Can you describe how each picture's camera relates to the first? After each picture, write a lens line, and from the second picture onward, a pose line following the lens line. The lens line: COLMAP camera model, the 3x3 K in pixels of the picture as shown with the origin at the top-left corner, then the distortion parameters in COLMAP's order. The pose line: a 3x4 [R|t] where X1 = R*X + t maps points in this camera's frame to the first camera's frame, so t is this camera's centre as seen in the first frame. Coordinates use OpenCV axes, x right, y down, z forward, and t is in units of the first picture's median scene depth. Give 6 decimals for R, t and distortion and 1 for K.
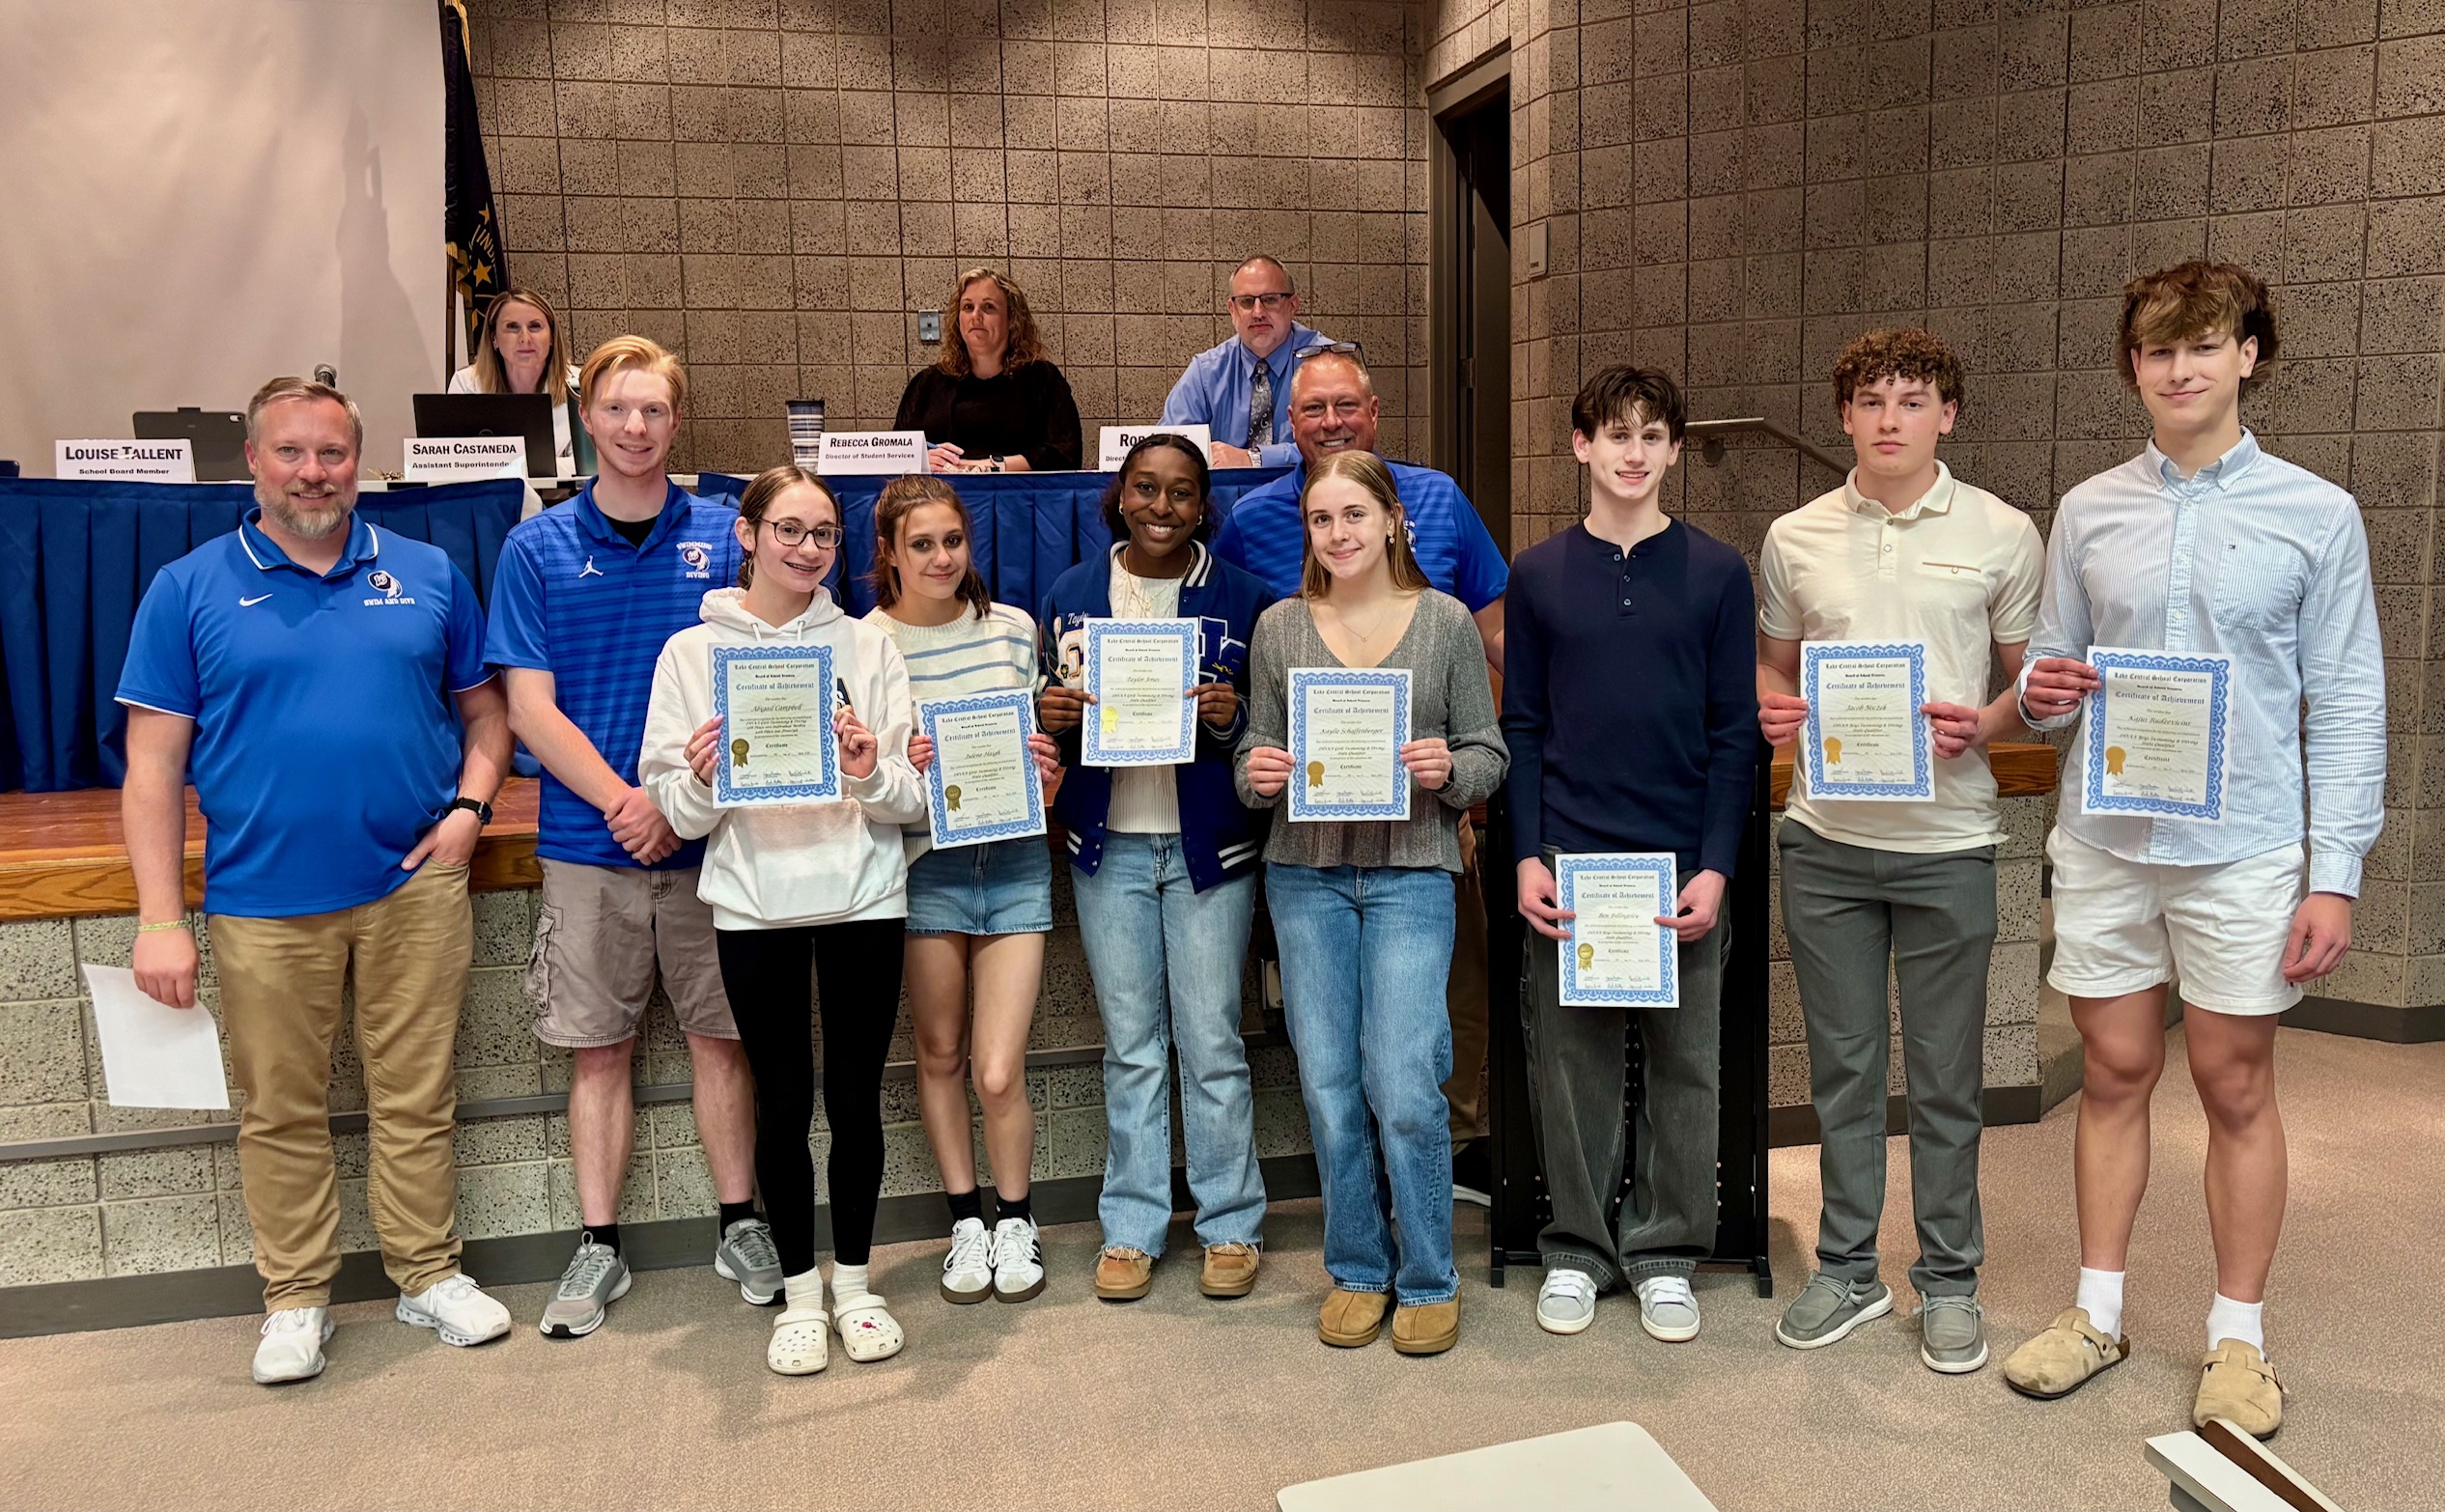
lens RADIAL K [[2028.2, 0, 1314.0], [0, 2028.2, 788.3], [0, 0, 1]] dist [0.019123, -0.005266]
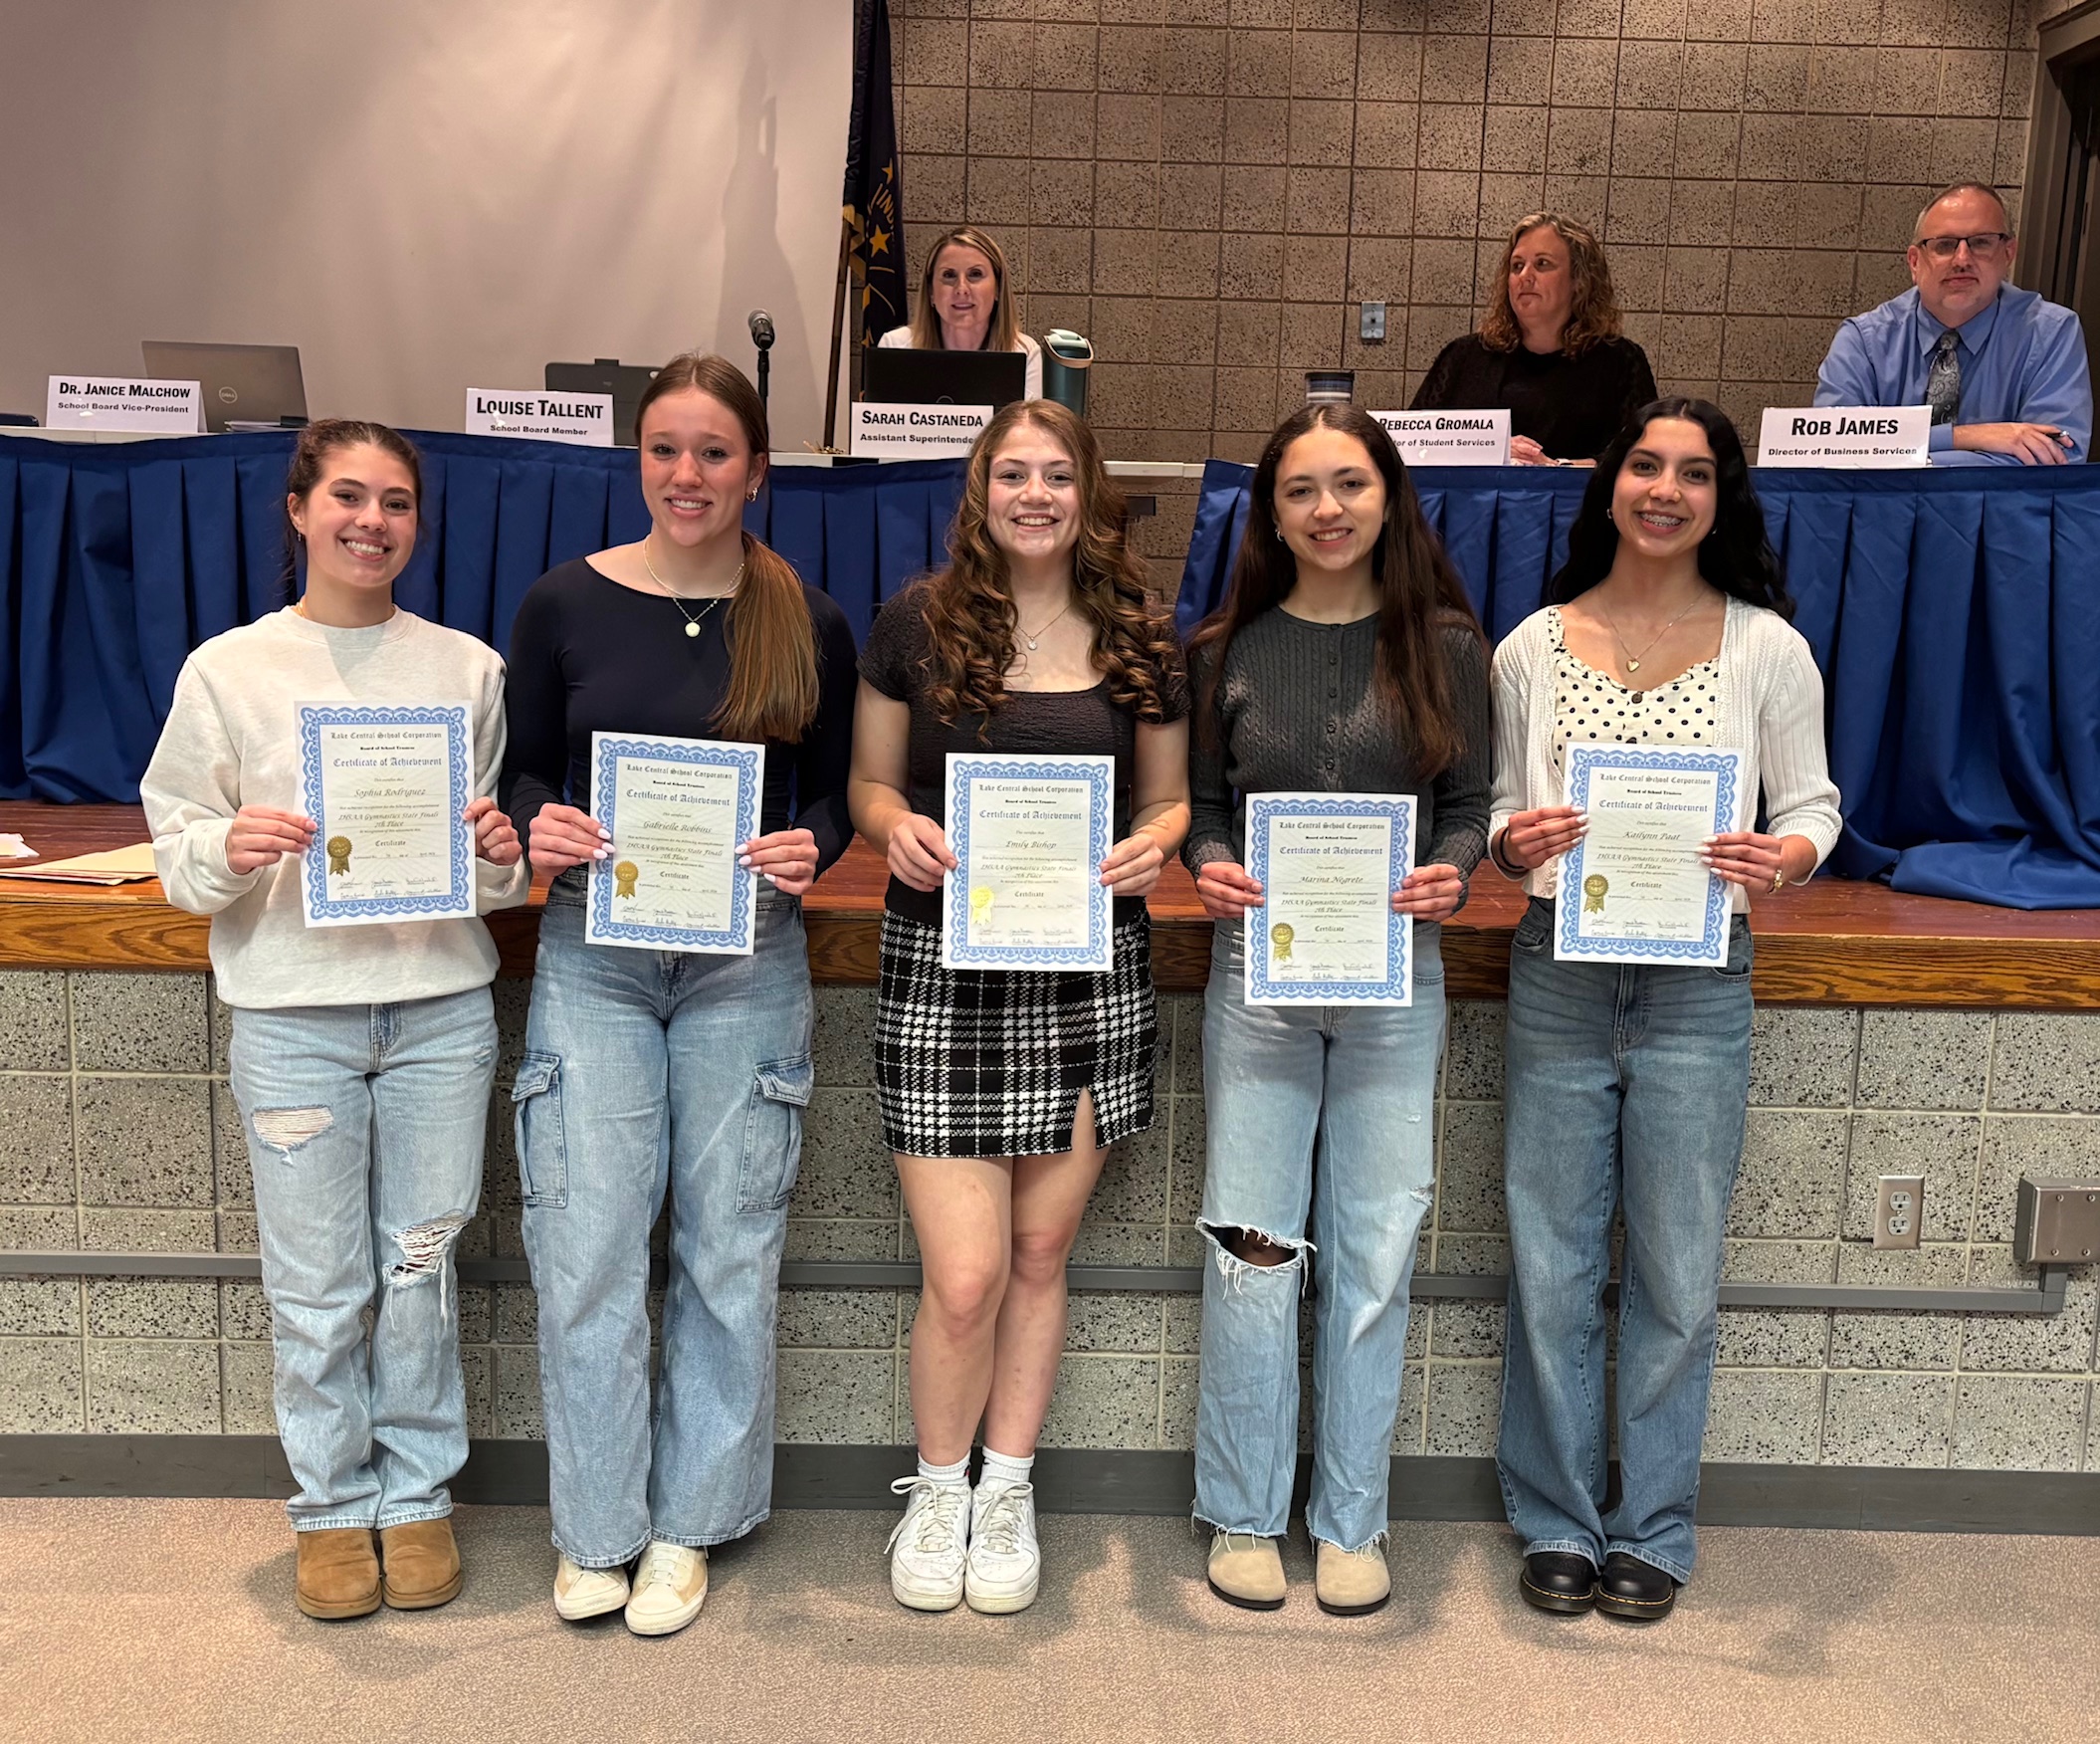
lens RADIAL K [[2120.7, 0, 1023.8], [0, 2120.7, 945.9], [0, 0, 1]] dist [0.011083, 0.000000]
pose [[0.970296, 0.084416, -0.226716, -0.117017], [-0.077814, 0.996247, 0.037914, 0.002581], [0.229066, -0.019146, 0.973223, 0.133984]]
